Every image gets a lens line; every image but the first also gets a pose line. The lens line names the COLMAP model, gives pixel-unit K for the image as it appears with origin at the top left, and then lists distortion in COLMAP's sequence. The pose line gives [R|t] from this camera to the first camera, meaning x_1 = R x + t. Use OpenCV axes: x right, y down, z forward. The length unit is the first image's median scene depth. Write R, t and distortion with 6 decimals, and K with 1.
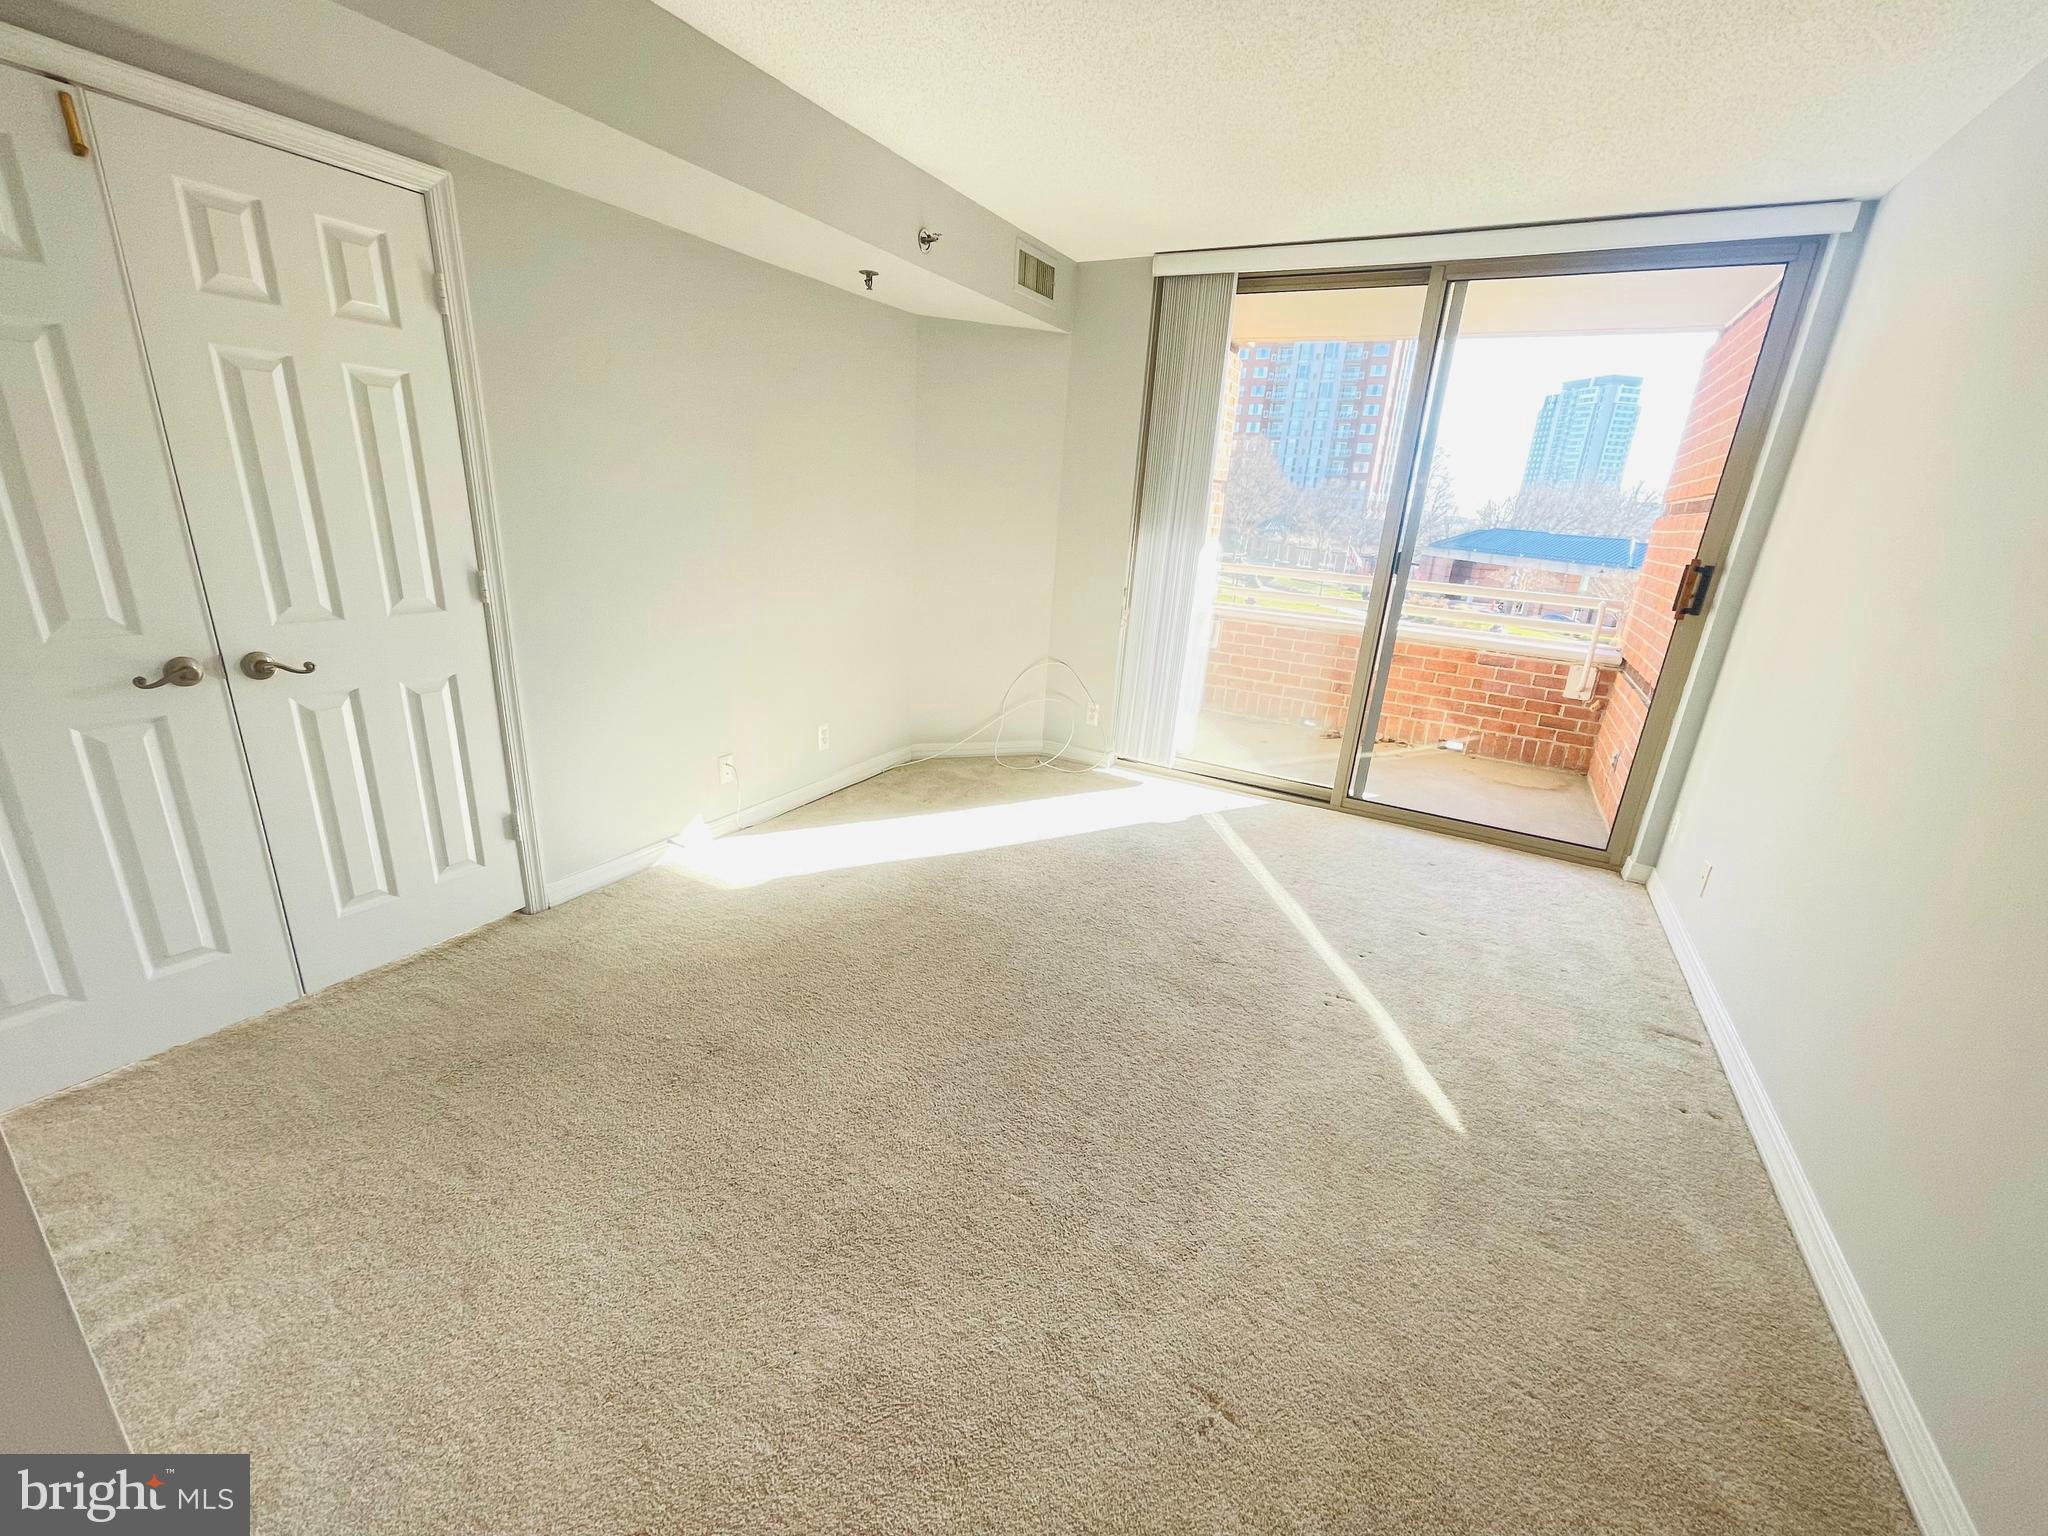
lens RADIAL K [[820.2, 0, 1024.8], [0, 820.2, 775.1], [0, 0, 1]] dist [0.000696, 0.001000]
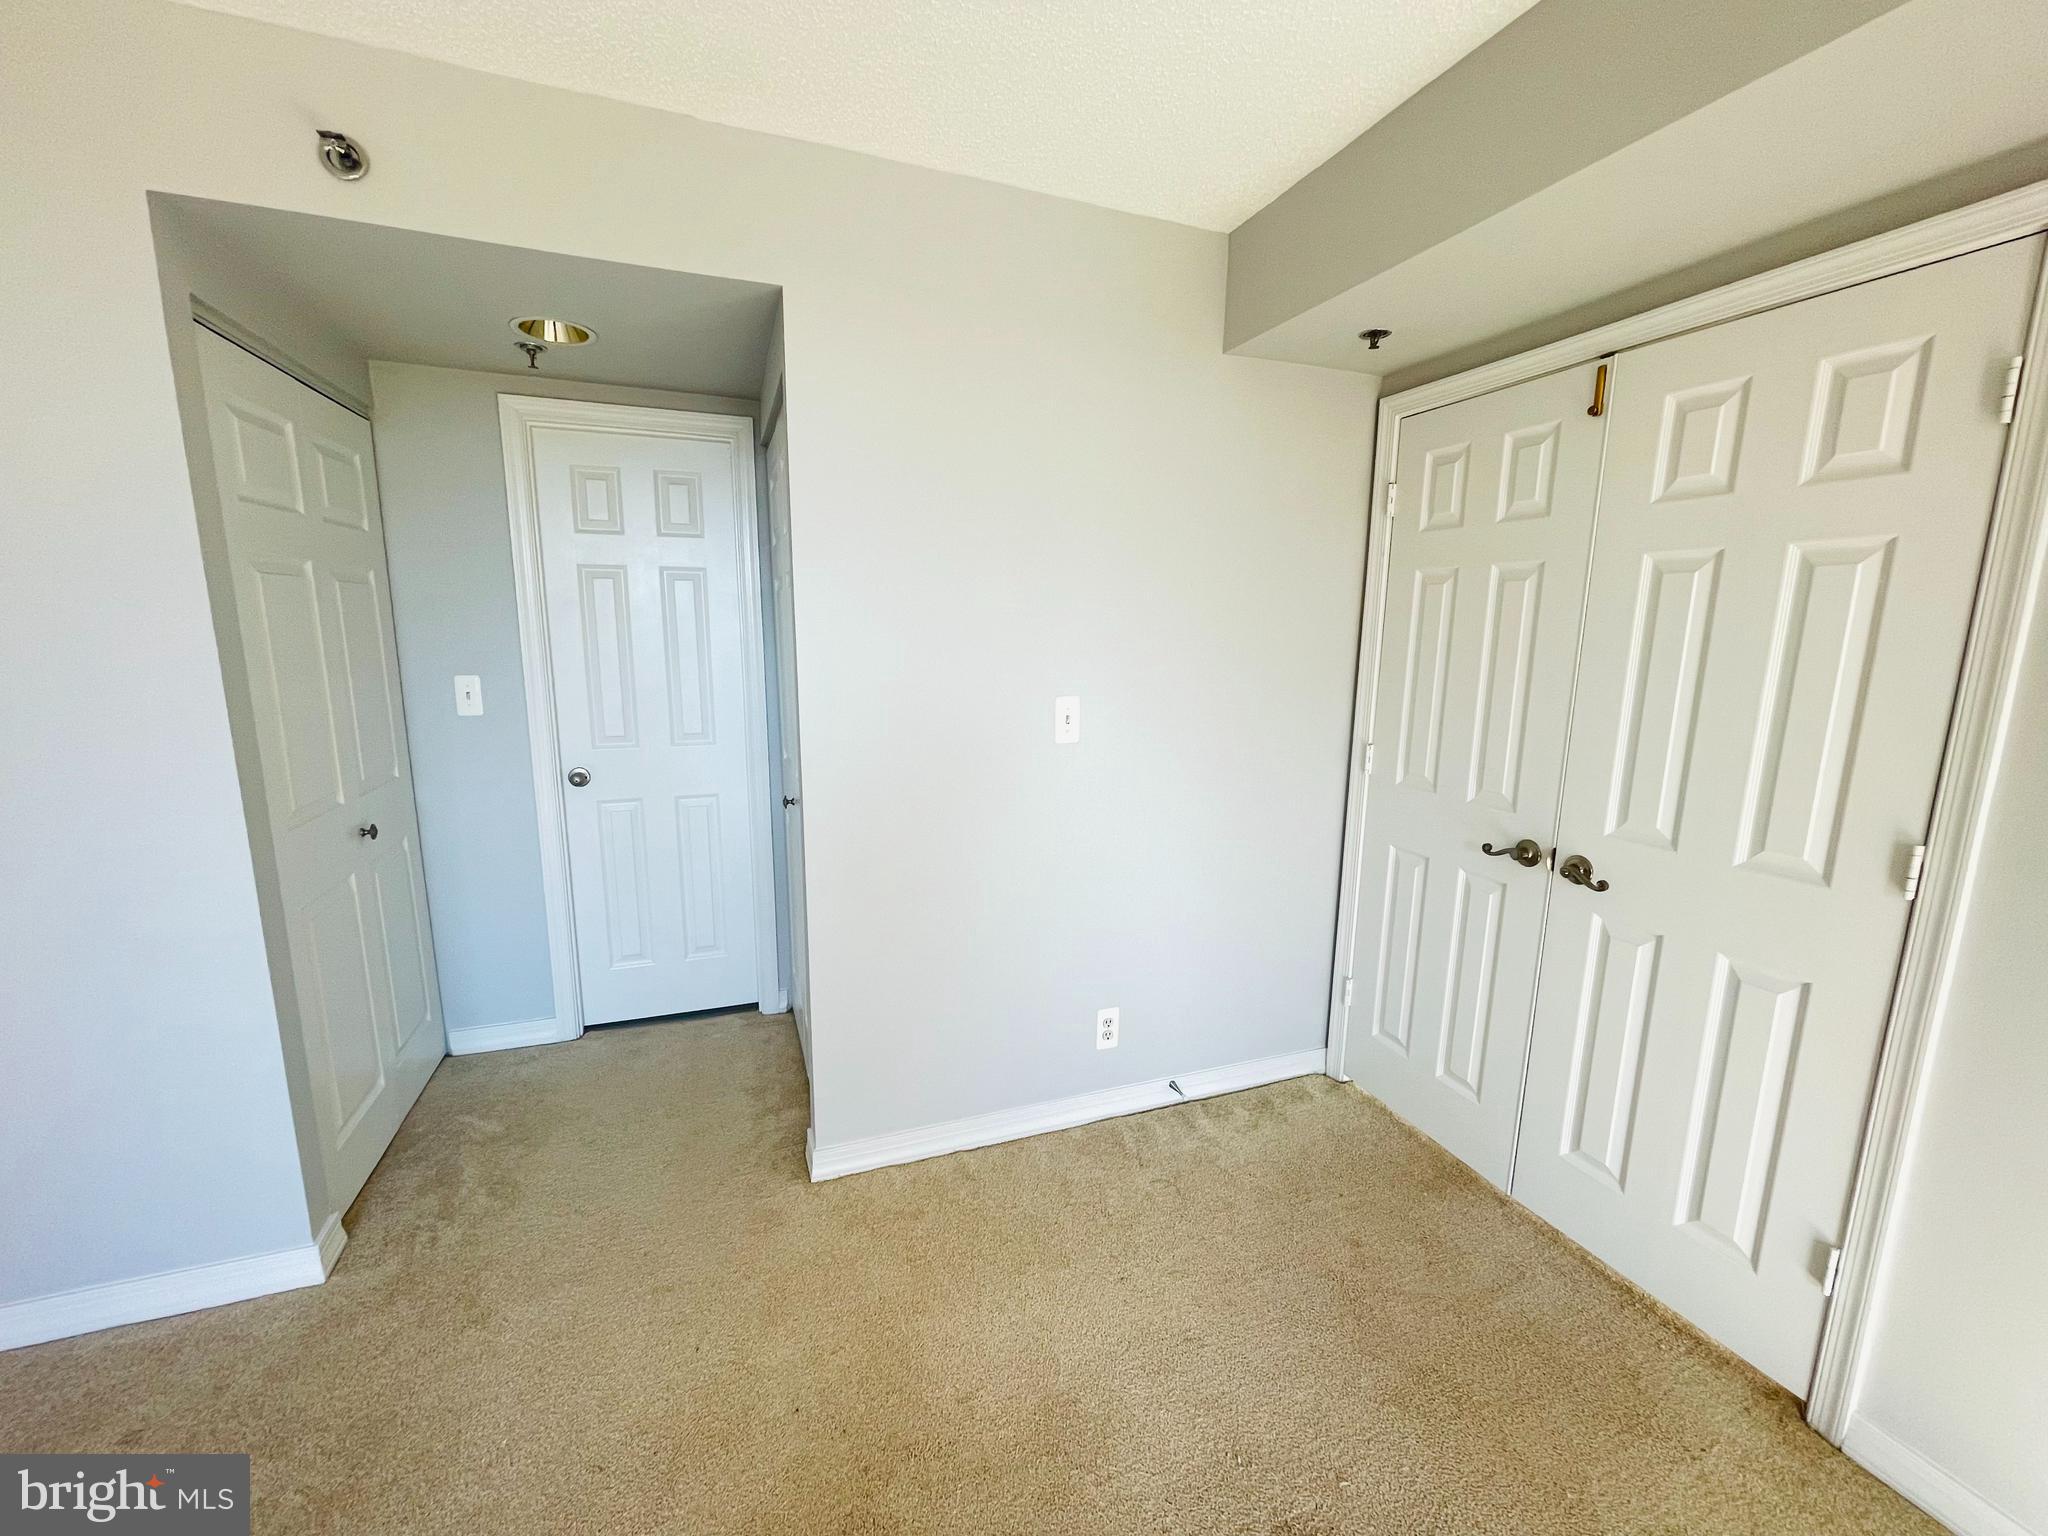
lens RADIAL K [[841.6, 0, 1024.0], [0, 841.6, 768.0], [0, 0, 1]] dist [-0.001063, -0.000075]
pose [[-0.657587, 0.065890, -0.750491, 0.101114], [-0.283211, 0.901481, 0.327299, -0.174064], [0.698119, 0.427775, -0.574141, 0.488596]]
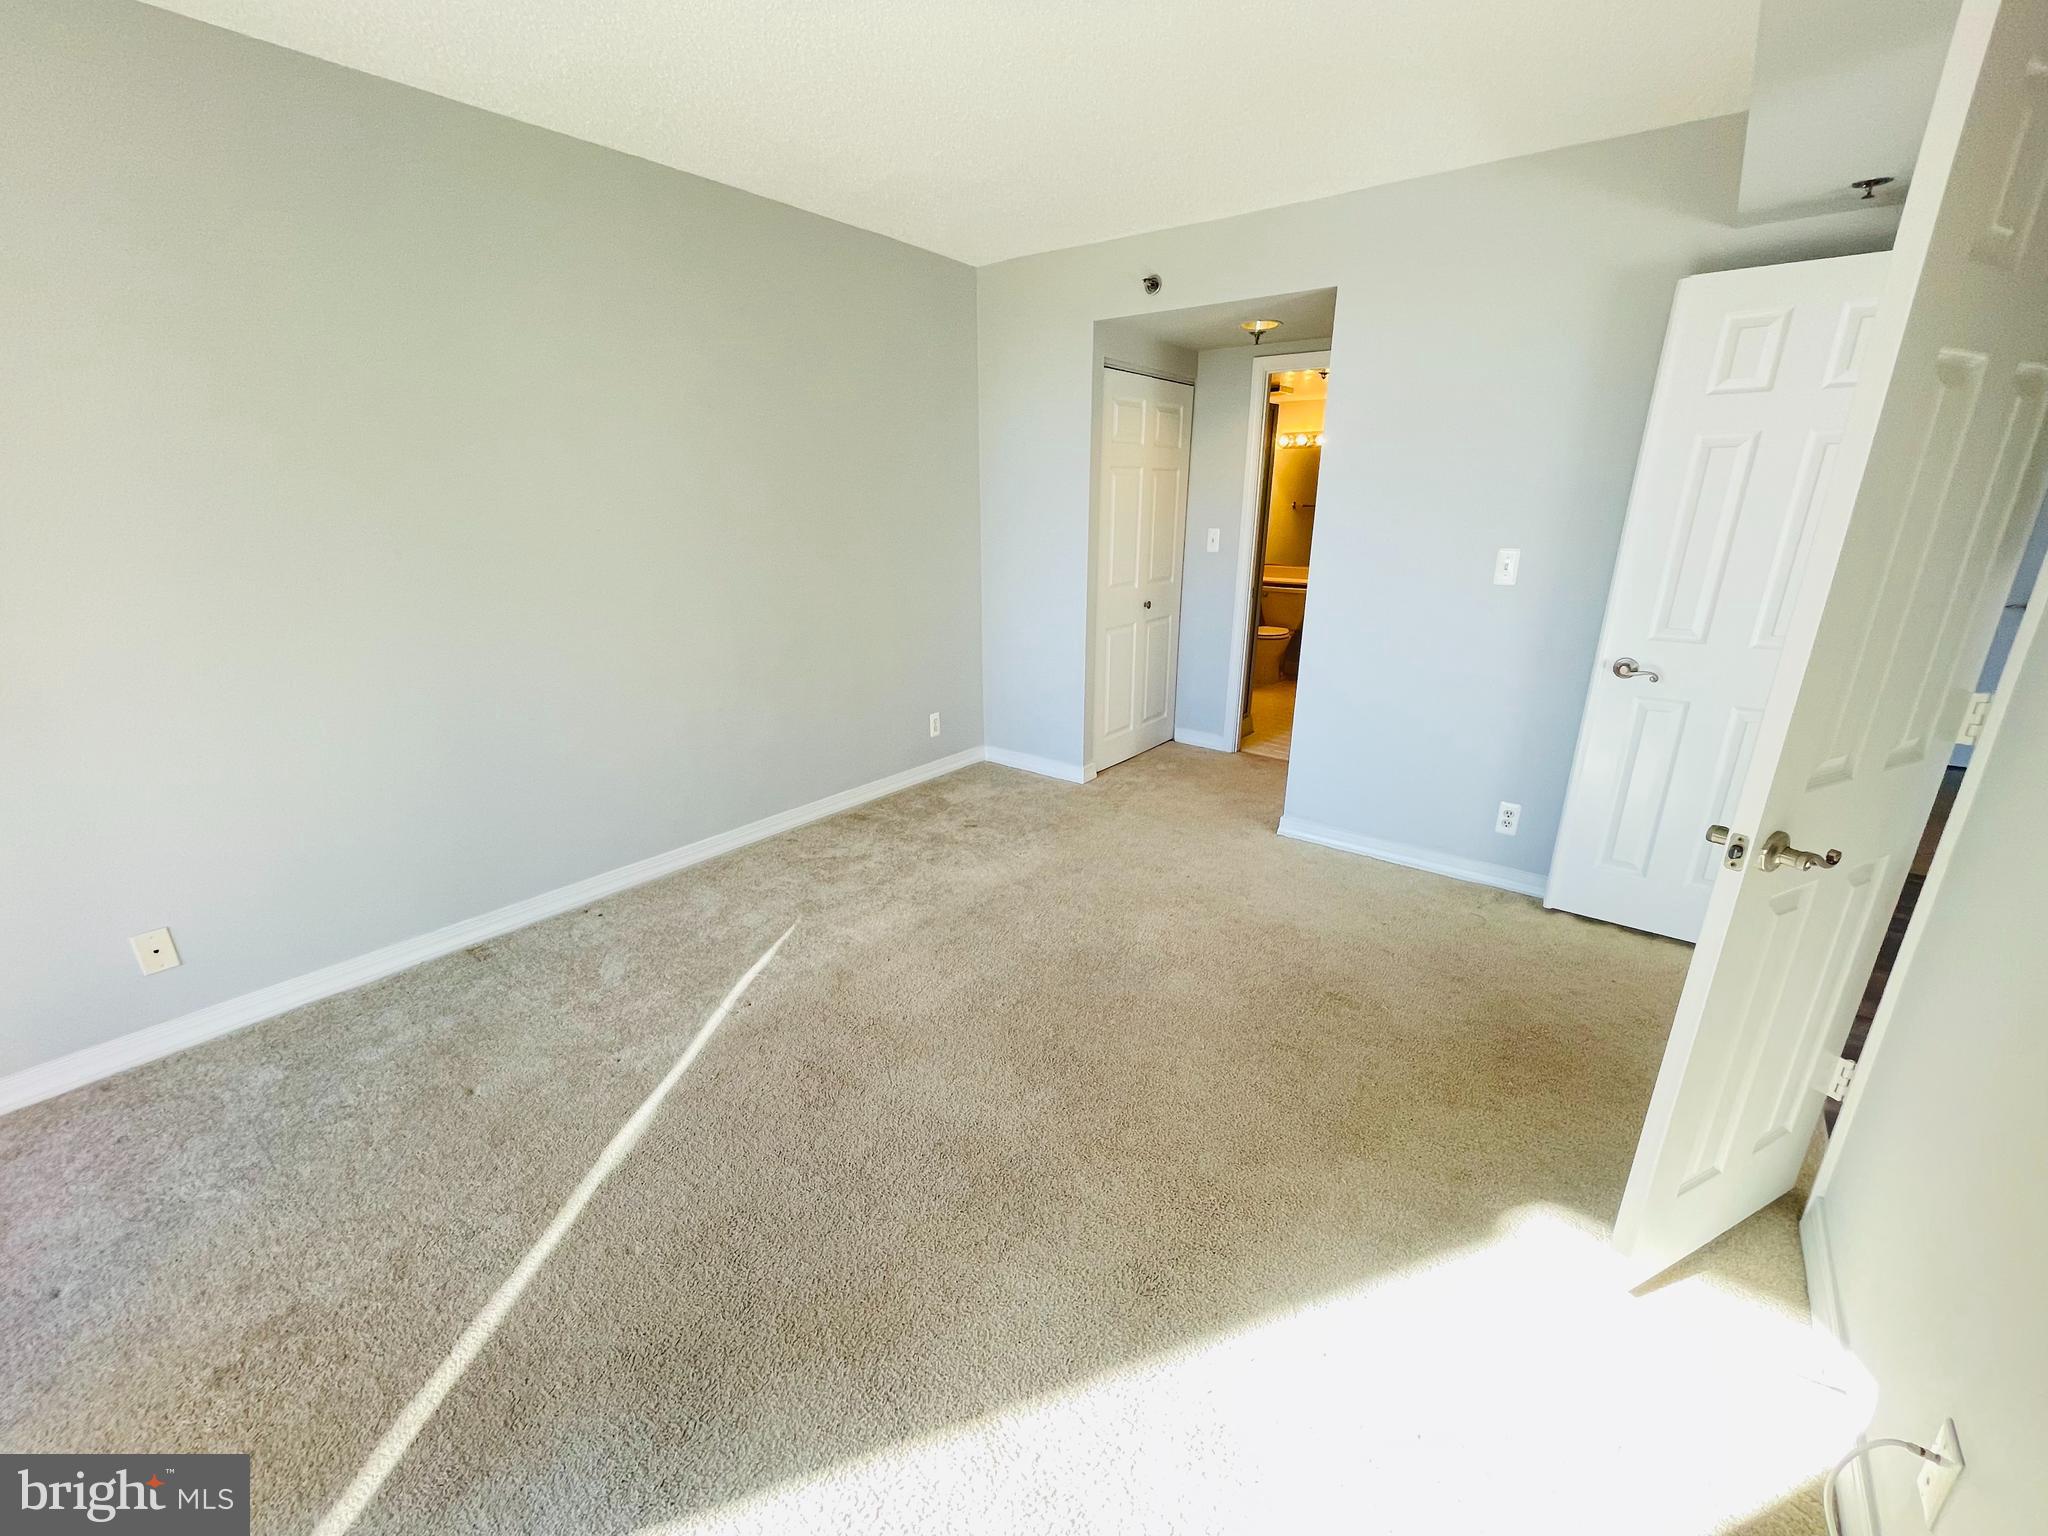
lens RADIAL K [[841.6, 0, 1024.0], [0, 841.6, 768.0], [0, 0, 1]] dist [-0.001063, -0.000075]
pose [[-0.988067, -0.104582, 0.113076, -0.047197], [-0.016194, 0.800611, 0.598965, -0.368628], [-0.153171, 0.589987, -0.792751, 1.049860]]
